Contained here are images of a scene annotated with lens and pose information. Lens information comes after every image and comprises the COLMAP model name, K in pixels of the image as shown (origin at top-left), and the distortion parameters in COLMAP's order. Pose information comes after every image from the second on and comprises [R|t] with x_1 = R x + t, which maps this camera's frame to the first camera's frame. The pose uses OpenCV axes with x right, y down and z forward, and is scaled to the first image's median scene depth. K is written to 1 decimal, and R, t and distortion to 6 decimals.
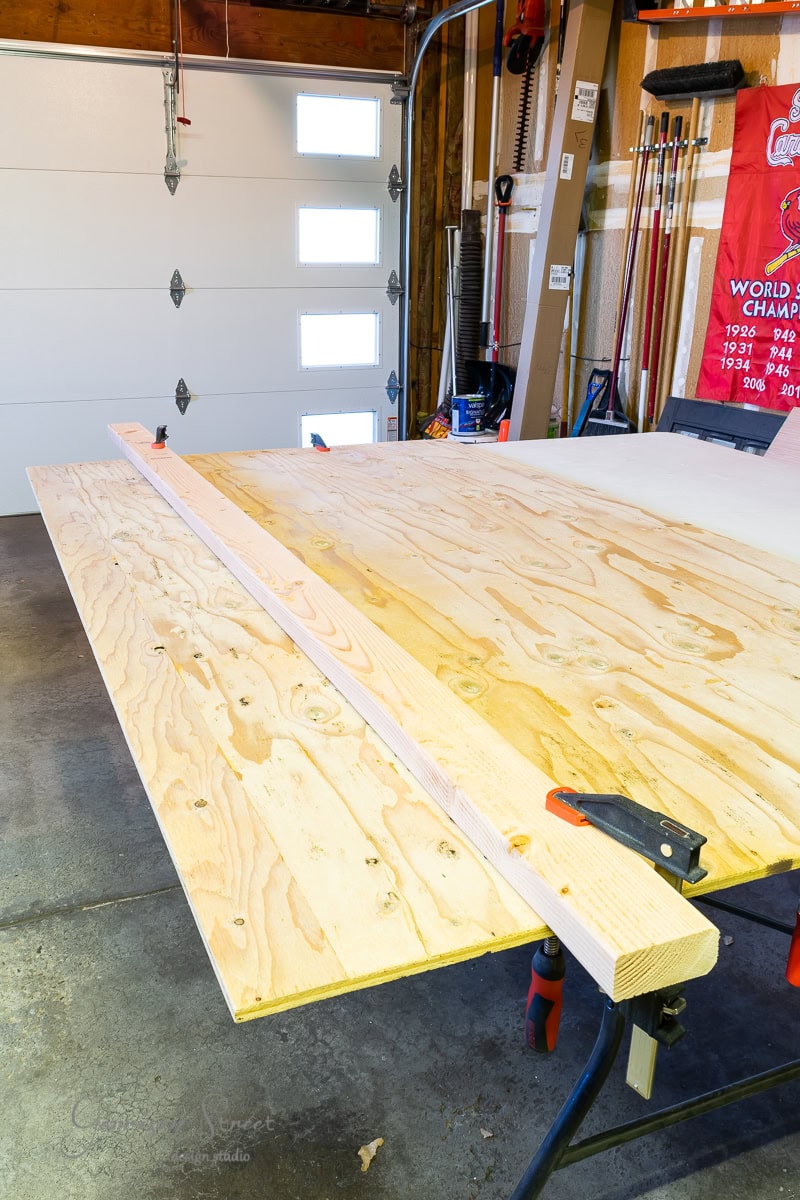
lens RADIAL K [[952.3, 0, 400.7], [0, 952.3, 614.9], [0, 0, 1]] dist [0.001867, -0.003809]
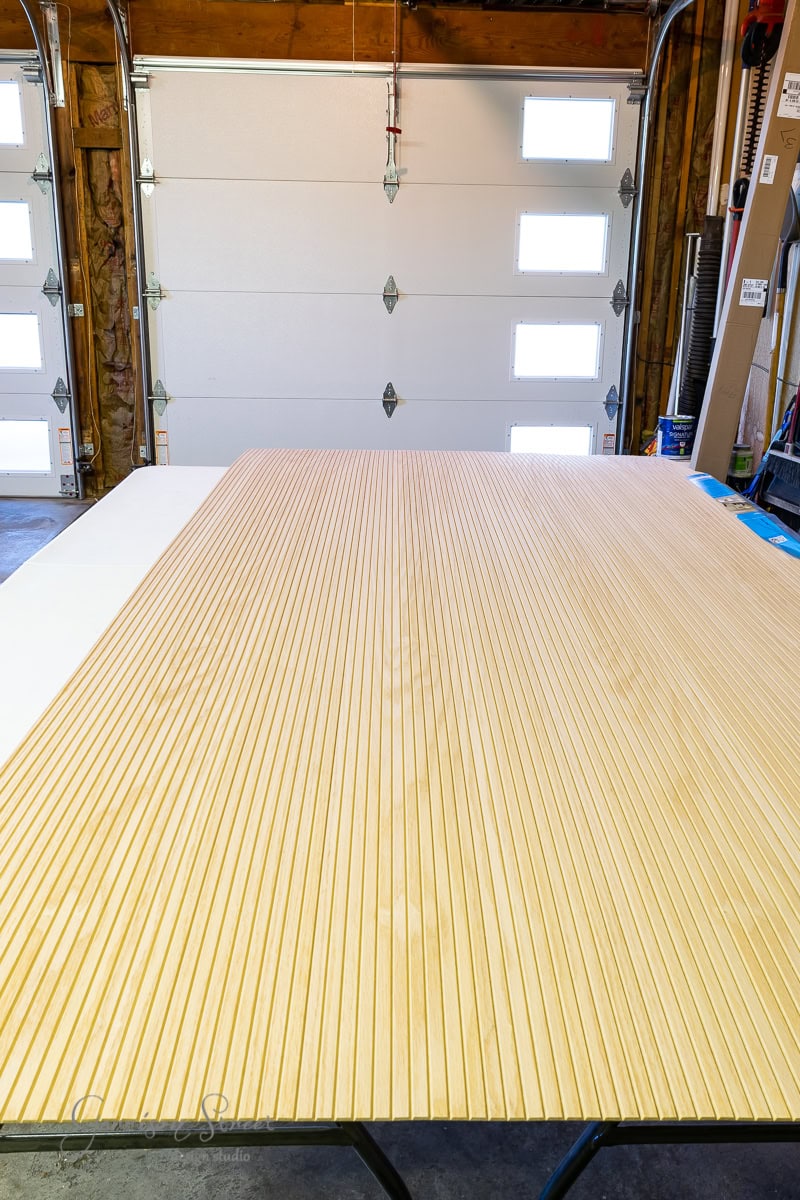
lens RADIAL K [[958.4, 0, 403.3], [0, 958.4, 647.2], [0, 0, 1]] dist [-0.009641, 0.006496]
pose [[0.940908, 0.136190, -0.310071, 0.142445], [-0.128148, 0.990675, 0.046263, -0.014968], [0.313480, -0.003795, 0.949587, 0.022662]]
